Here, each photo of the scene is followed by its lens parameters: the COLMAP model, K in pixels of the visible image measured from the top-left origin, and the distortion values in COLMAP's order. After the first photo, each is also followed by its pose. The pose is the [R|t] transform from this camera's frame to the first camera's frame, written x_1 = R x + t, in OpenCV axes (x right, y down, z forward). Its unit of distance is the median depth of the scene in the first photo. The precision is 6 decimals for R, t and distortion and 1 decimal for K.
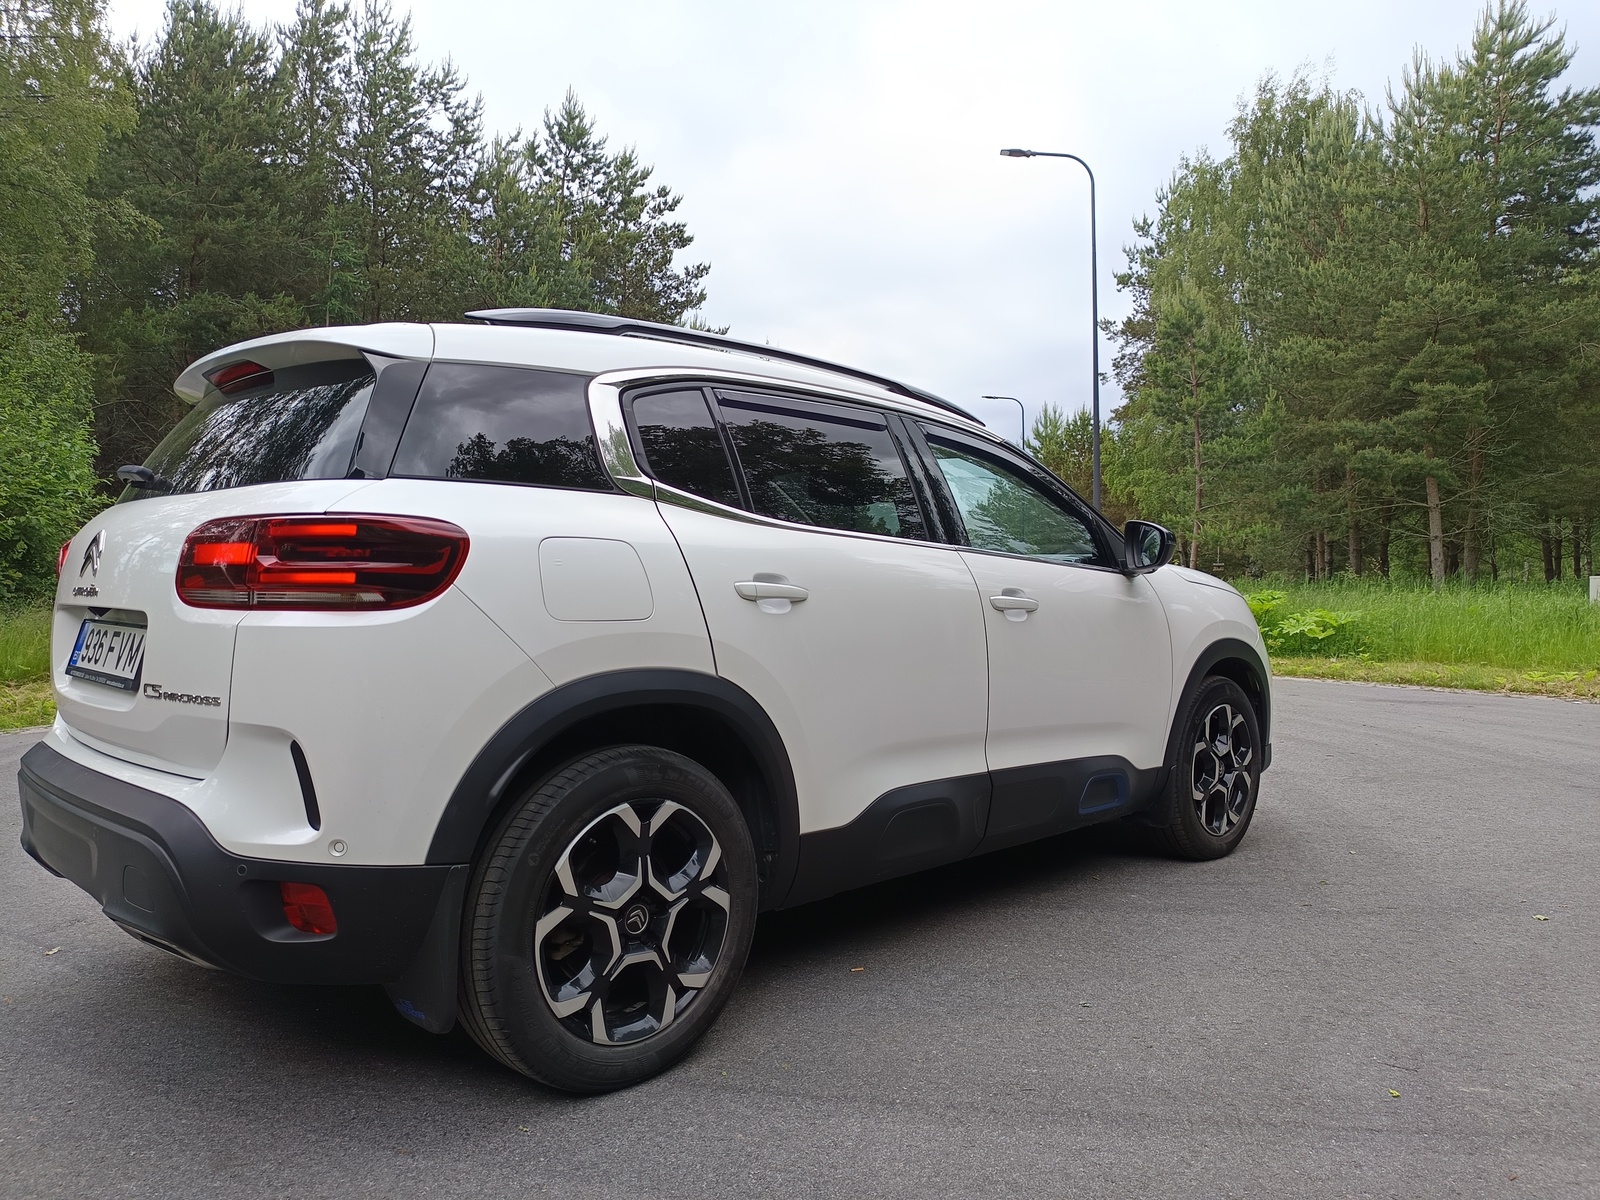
lens RADIAL K [[1123.5, 0, 800.0], [0, 1123.5, 600.0], [0, 0, 1]] dist [0.017346, -0.001990]
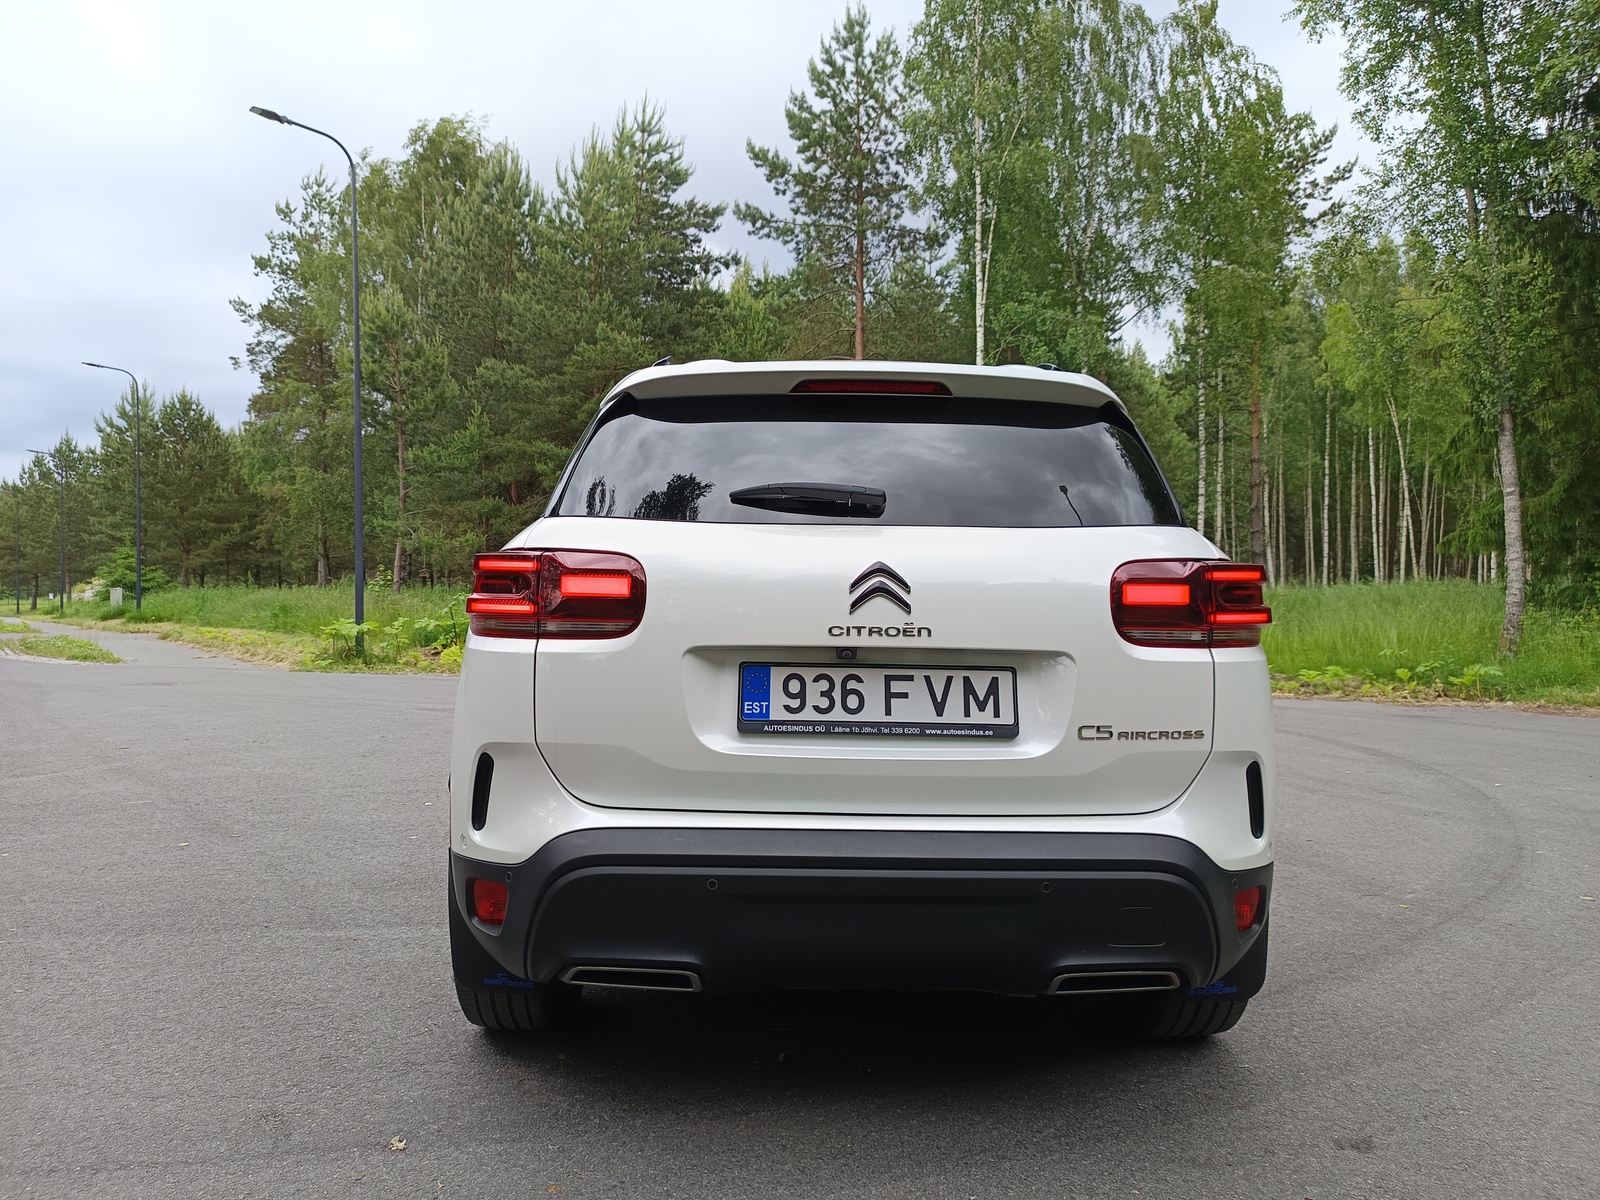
lens RADIAL K [[1123.5, 0, 800.0], [0, 1123.5, 600.0], [0, 0, 1]] dist [0.017346, -0.001990]
pose [[0.693403, -0.000084, 0.720550, -0.976561], [0.000753, 1.000000, -0.000609, -0.023433], [-0.720550, 0.000965, 0.693403, 0.334258]]
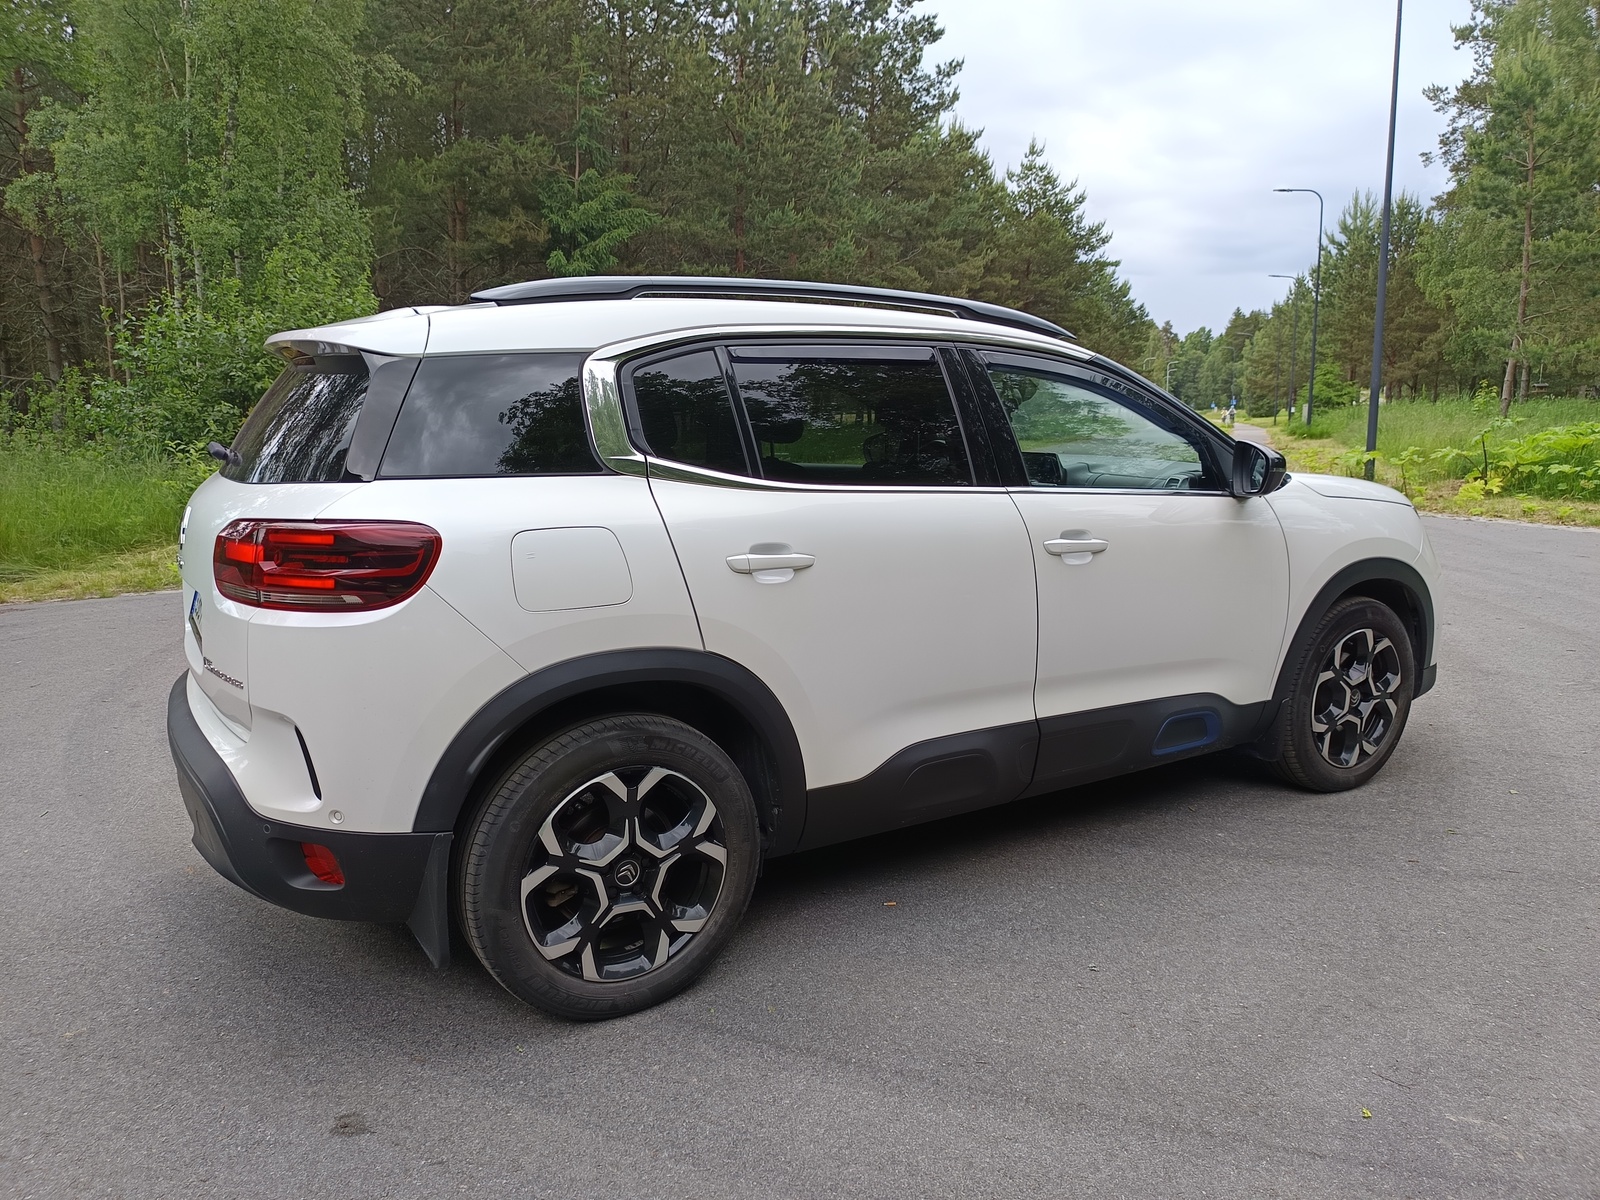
lens RADIAL K [[1129.3, 0, 800.0], [0, 1129.3, 600.0], [0, 0, 1]] dist [0.004278, 0.004956]
pose [[0.971915, 0.027905, -0.233671, 0.194240], [0.010515, 0.986804, 0.161578, -0.111586], [0.235097, -0.159498, 0.958796, 0.023107]]
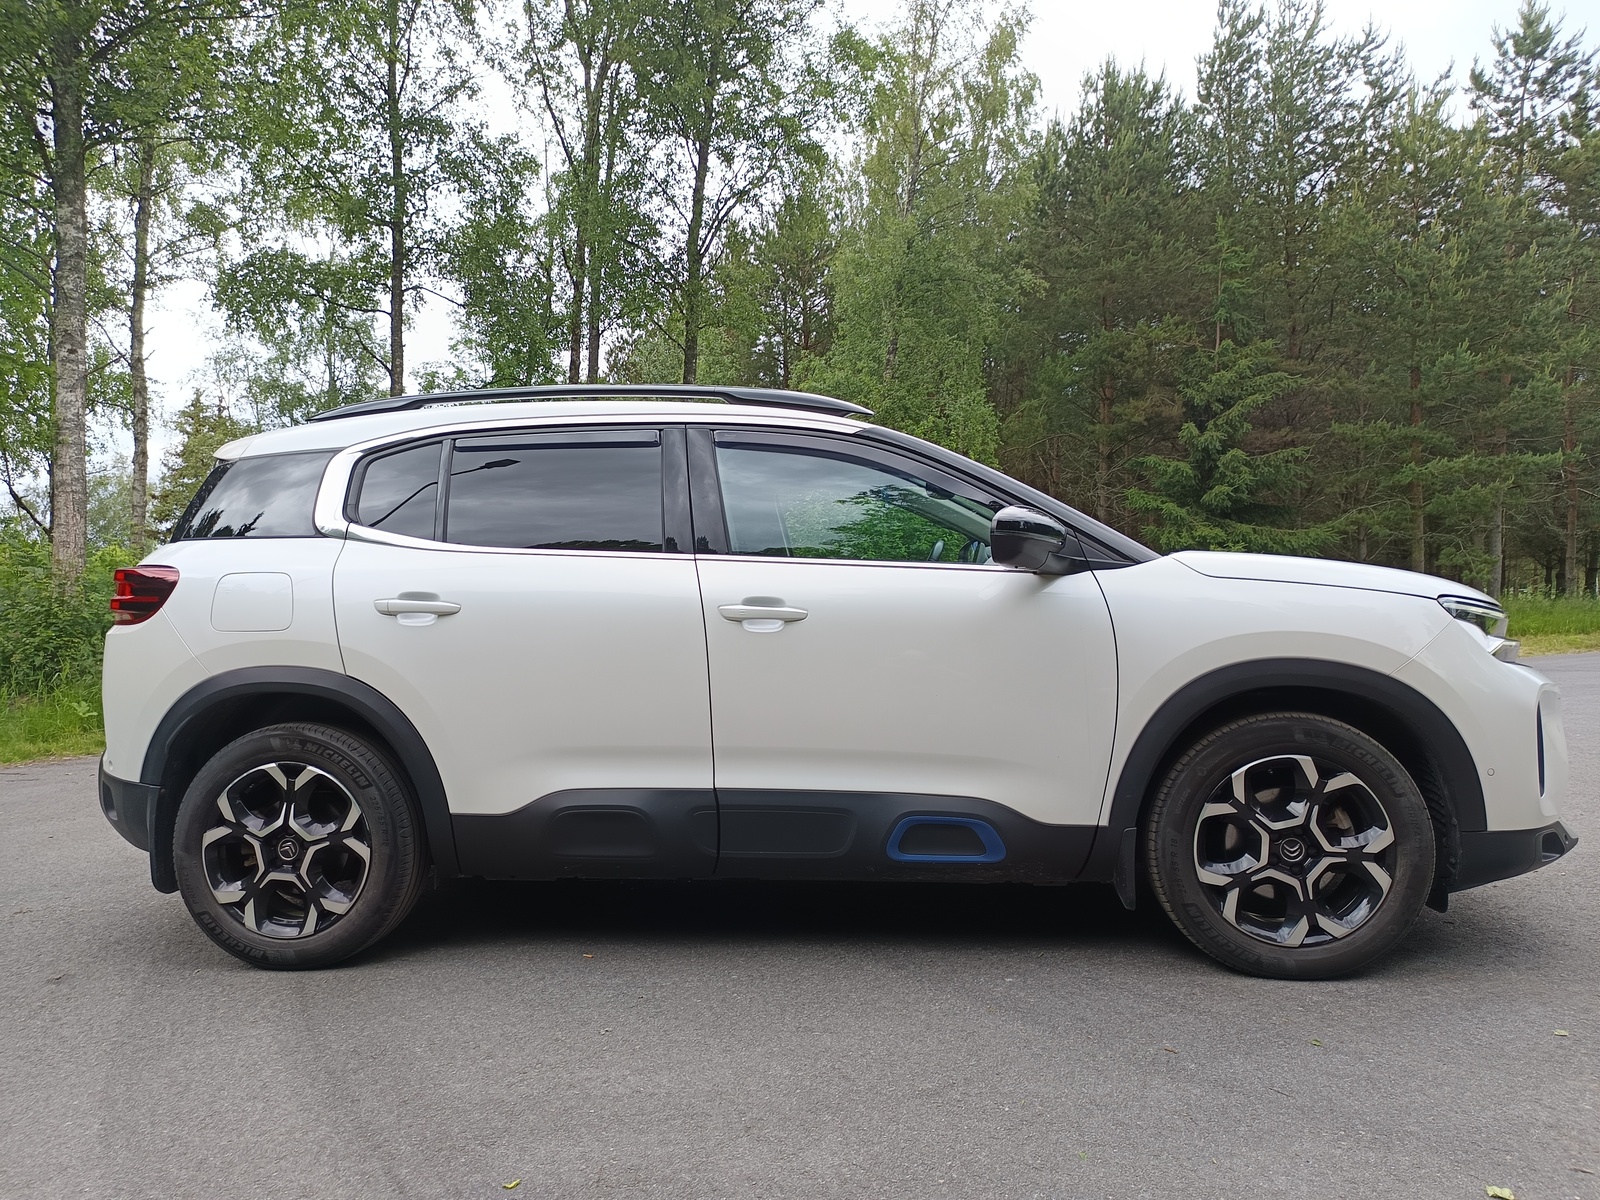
lens RADIAL K [[1129.3, 0, 800.0], [0, 1129.3, 600.0], [0, 0, 1]] dist [0.004278, 0.004956]
pose [[0.629181, -0.016607, -0.777082, 0.961932], [0.014311, 0.999850, -0.009780, 0.002144], [0.777127, -0.004968, 0.629324, 0.452679]]
